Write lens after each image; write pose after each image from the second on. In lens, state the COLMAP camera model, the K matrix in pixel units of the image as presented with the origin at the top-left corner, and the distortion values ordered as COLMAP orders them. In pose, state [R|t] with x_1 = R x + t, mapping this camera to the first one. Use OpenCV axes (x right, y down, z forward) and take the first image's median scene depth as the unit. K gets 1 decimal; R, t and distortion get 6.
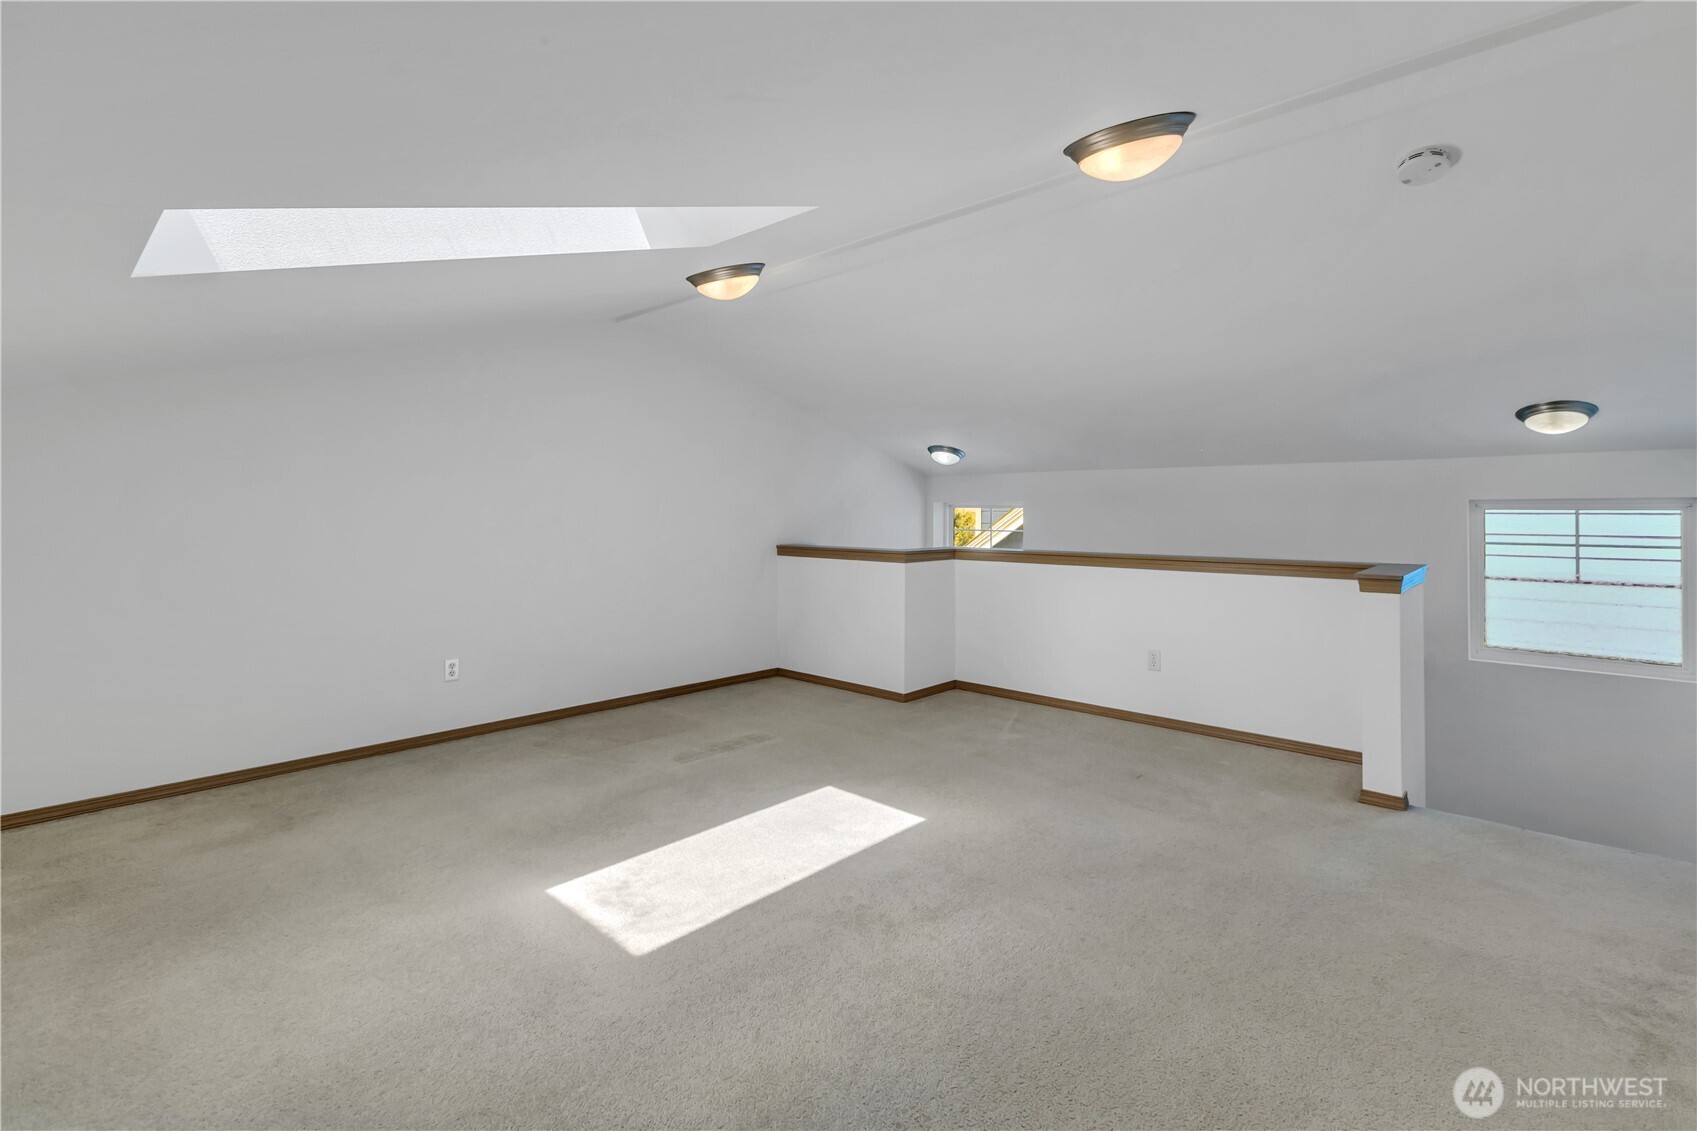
lens RADIAL K [[774.3, 0, 863.6], [0, 774.3, 529.2], [0, 0, 1]] dist [-0.008398, -0.000154]
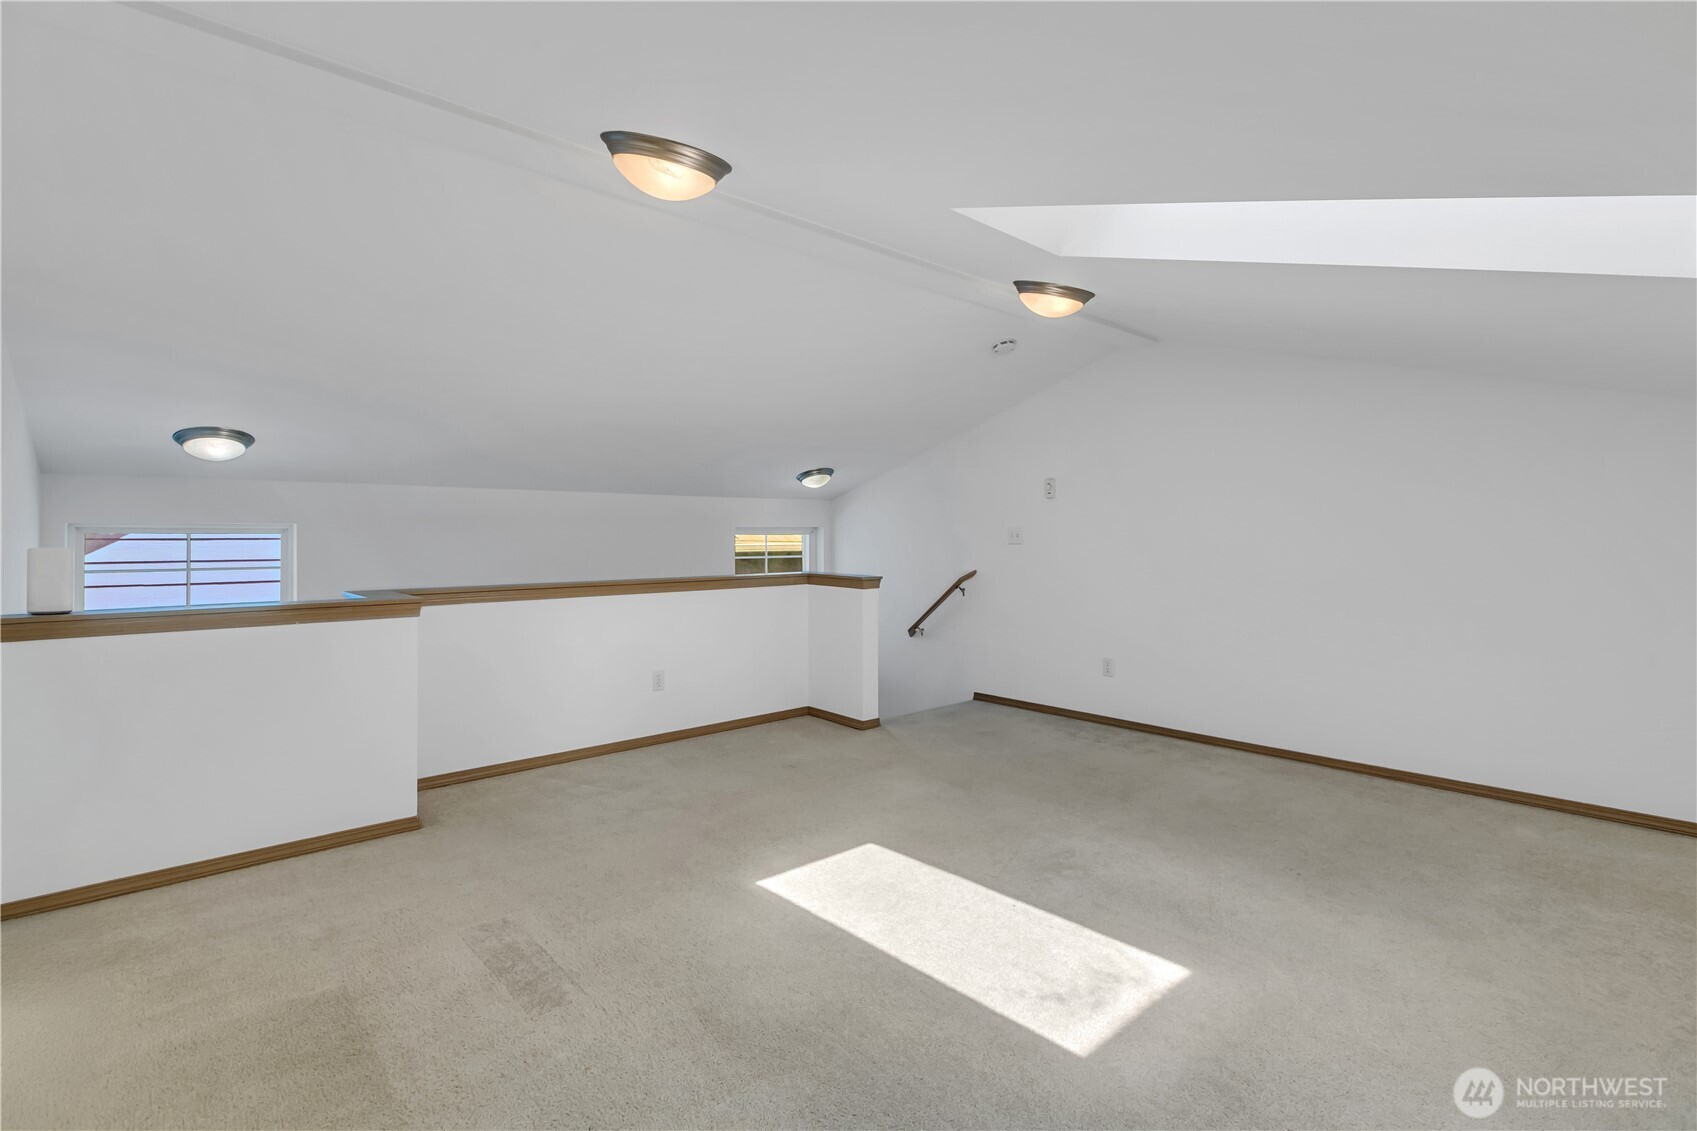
lens RADIAL K [[791.7, 0, 848.8], [0, 791.7, 571.9], [0, 0, 1]] dist [0.005180, 0.000336]
pose [[0.097233, -0.044361, 0.994273, -0.941165], [0.024399, 0.998812, 0.042178, -0.019776], [-0.994963, 0.020158, 0.098200, 0.928098]]
